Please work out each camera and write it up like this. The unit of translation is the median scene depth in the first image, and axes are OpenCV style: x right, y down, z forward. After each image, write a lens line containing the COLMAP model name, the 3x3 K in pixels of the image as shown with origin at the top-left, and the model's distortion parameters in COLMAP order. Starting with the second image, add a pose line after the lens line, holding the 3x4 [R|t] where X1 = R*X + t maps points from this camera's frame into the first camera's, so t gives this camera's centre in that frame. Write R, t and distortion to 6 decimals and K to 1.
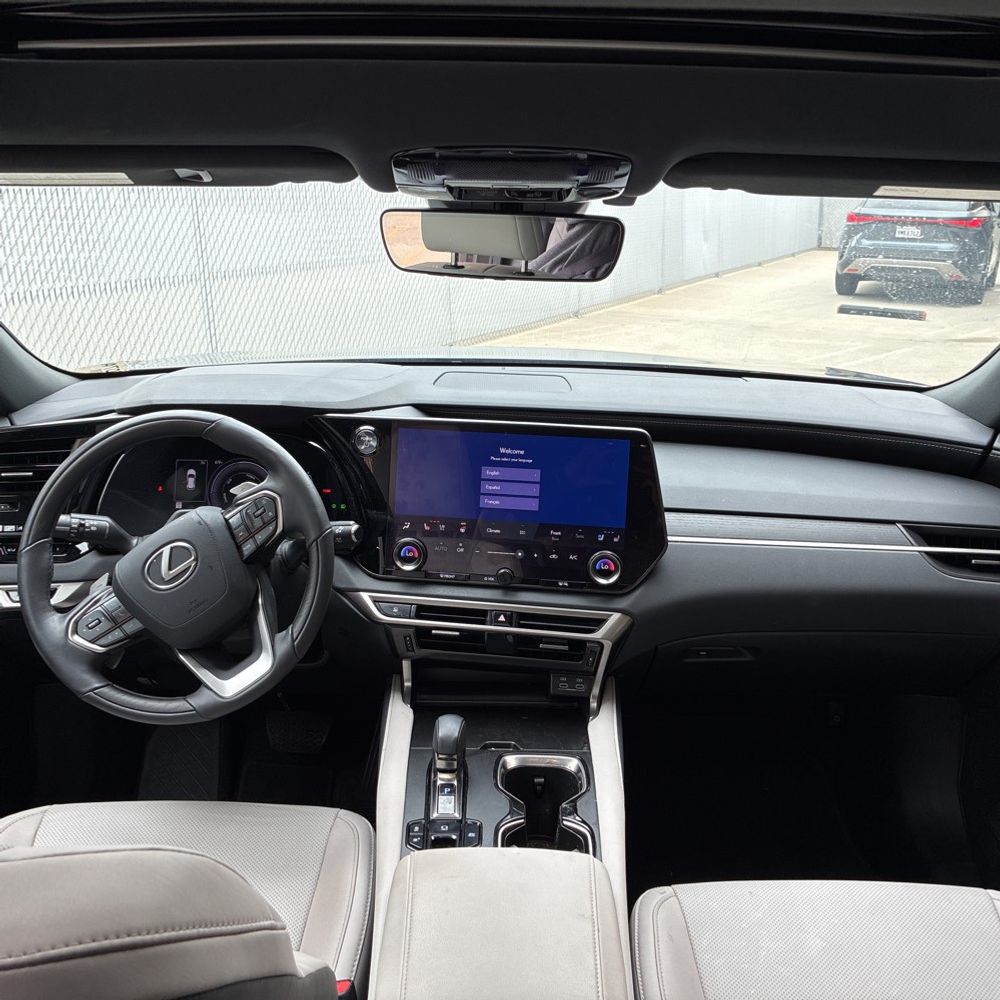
lens RADIAL K [[1012.4, 0, 501.8], [0, 1012.4, 500.1], [0, 0, 1]] dist [0.023111, 0.000000]
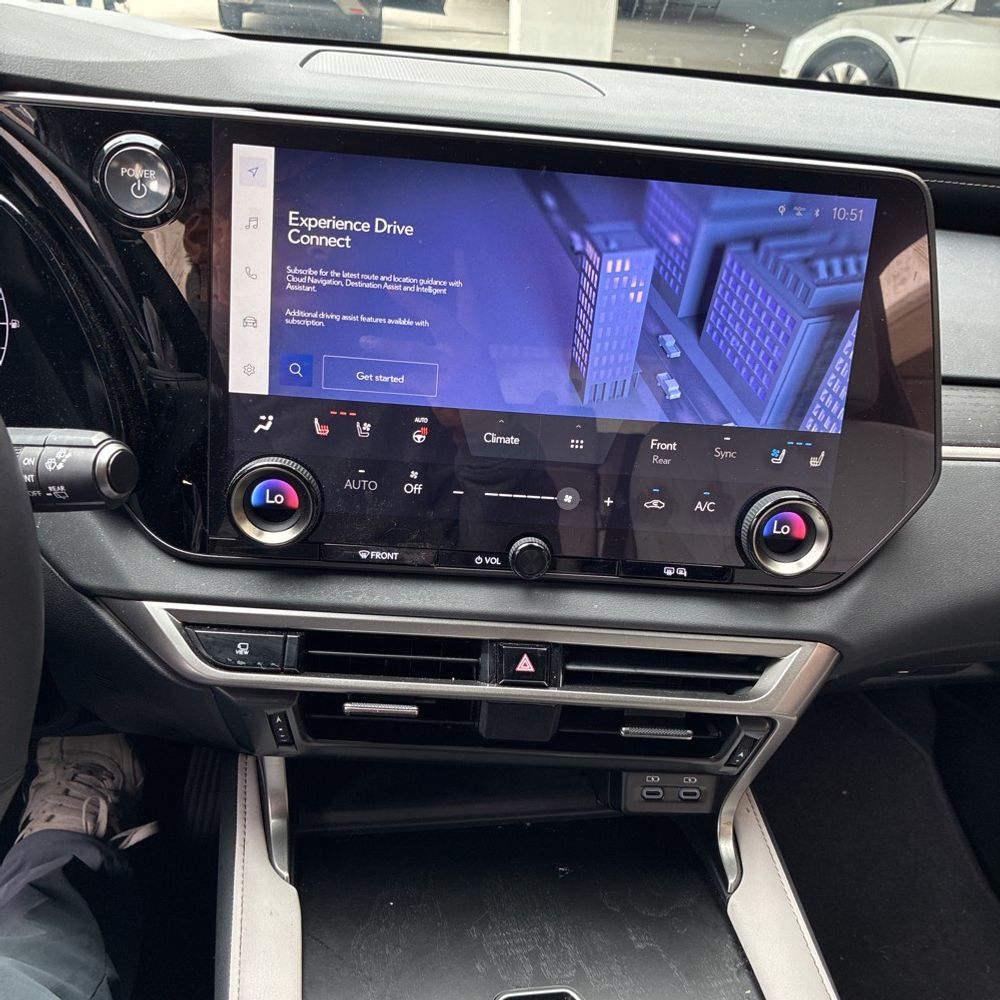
lens RADIAL K [[1012.4, 0, 494.1], [0, 1012.4, 501.1], [0, 0, 1]] dist [0.023111, 0.000000]
pose [[0.986186, -0.019350, 0.164510, -0.074158], [-0.017431, 0.975516, 0.219235, -0.029906], [-0.164725, -0.219074, 0.961703, 0.637315]]
